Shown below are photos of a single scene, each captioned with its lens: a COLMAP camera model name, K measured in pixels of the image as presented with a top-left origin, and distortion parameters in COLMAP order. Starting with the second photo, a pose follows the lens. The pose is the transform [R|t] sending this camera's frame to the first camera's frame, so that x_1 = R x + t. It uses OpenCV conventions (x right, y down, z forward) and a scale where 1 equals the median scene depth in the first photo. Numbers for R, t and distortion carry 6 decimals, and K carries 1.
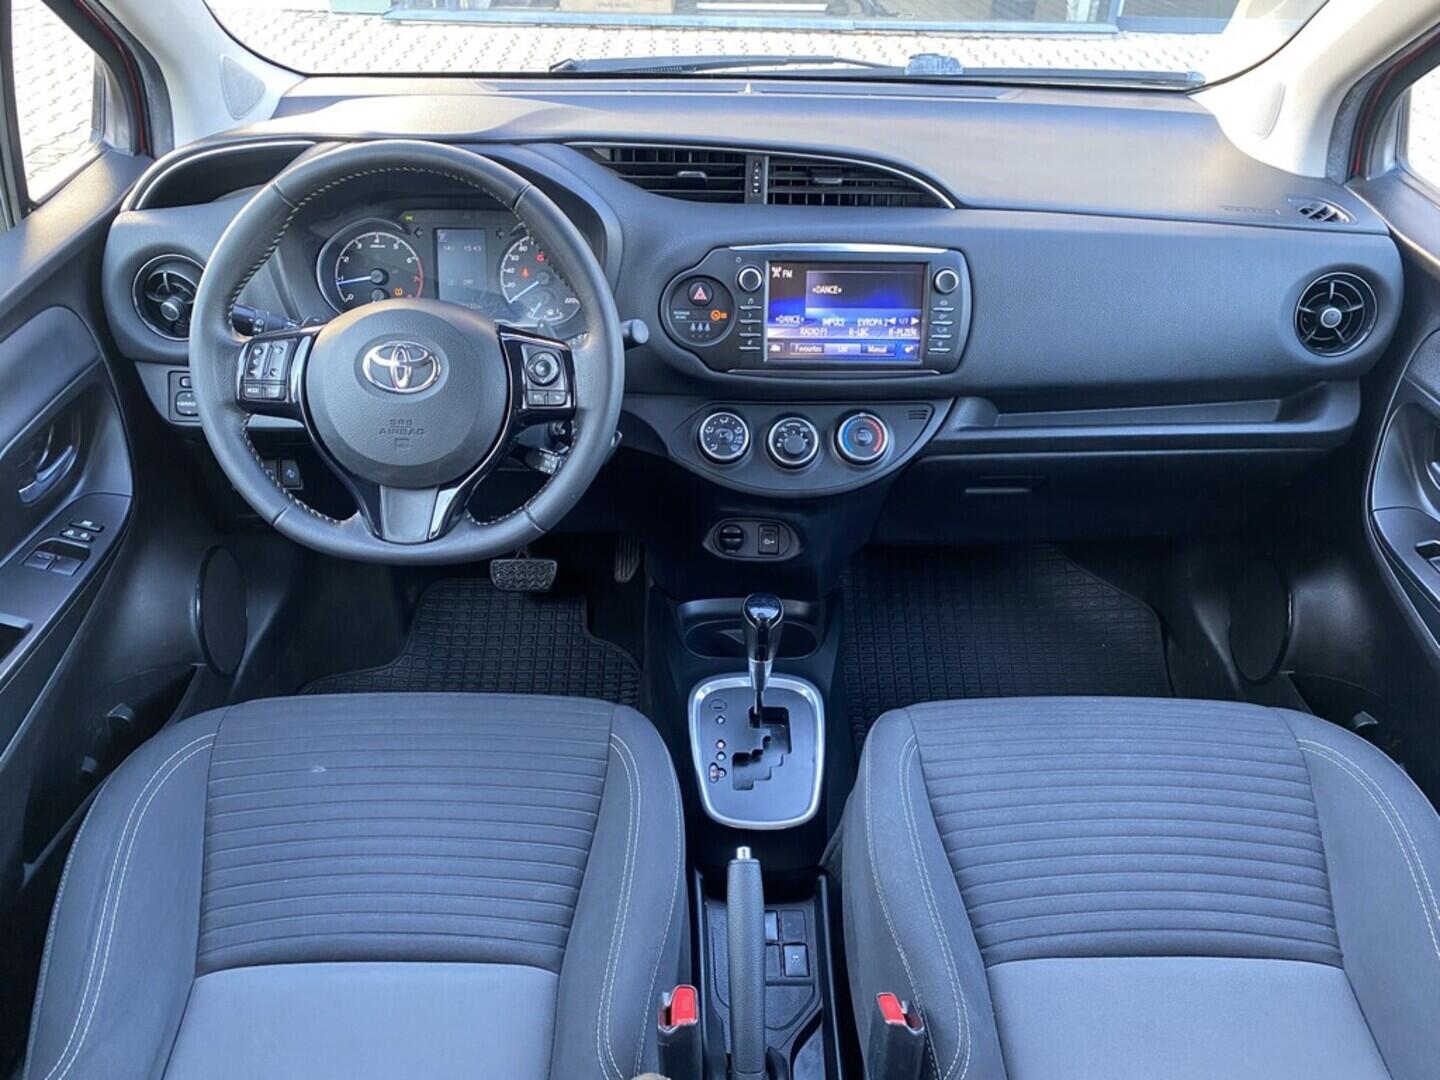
lens RADIAL K [[1093.2, 0, 715.6], [0, 1093.2, 547.4], [0, 0, 1]] dist [0.039377, -0.047565]
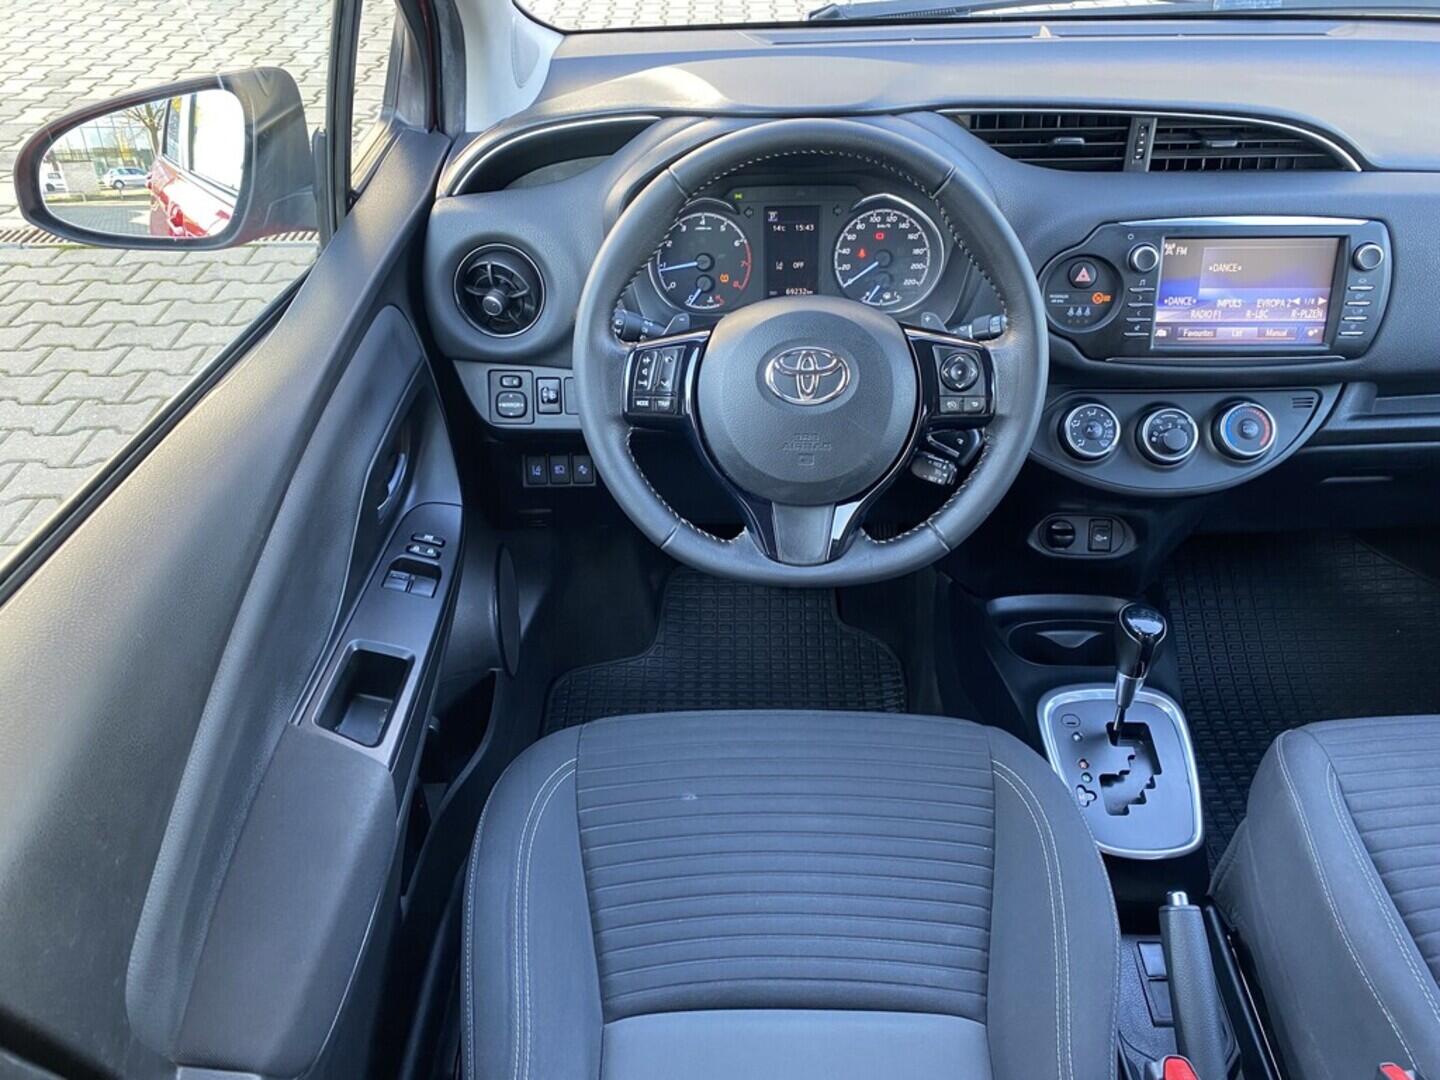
lens RADIAL K [[1093.2, 0, 713.3], [0, 1093.2, 555.0], [0, 0, 1]] dist [0.039377, -0.047565]
pose [[0.998993, -0.008530, -0.044047, -0.276796], [0.011357, 0.997863, 0.064344, -0.062816], [0.043404, -0.064780, 0.996955, 0.067145]]
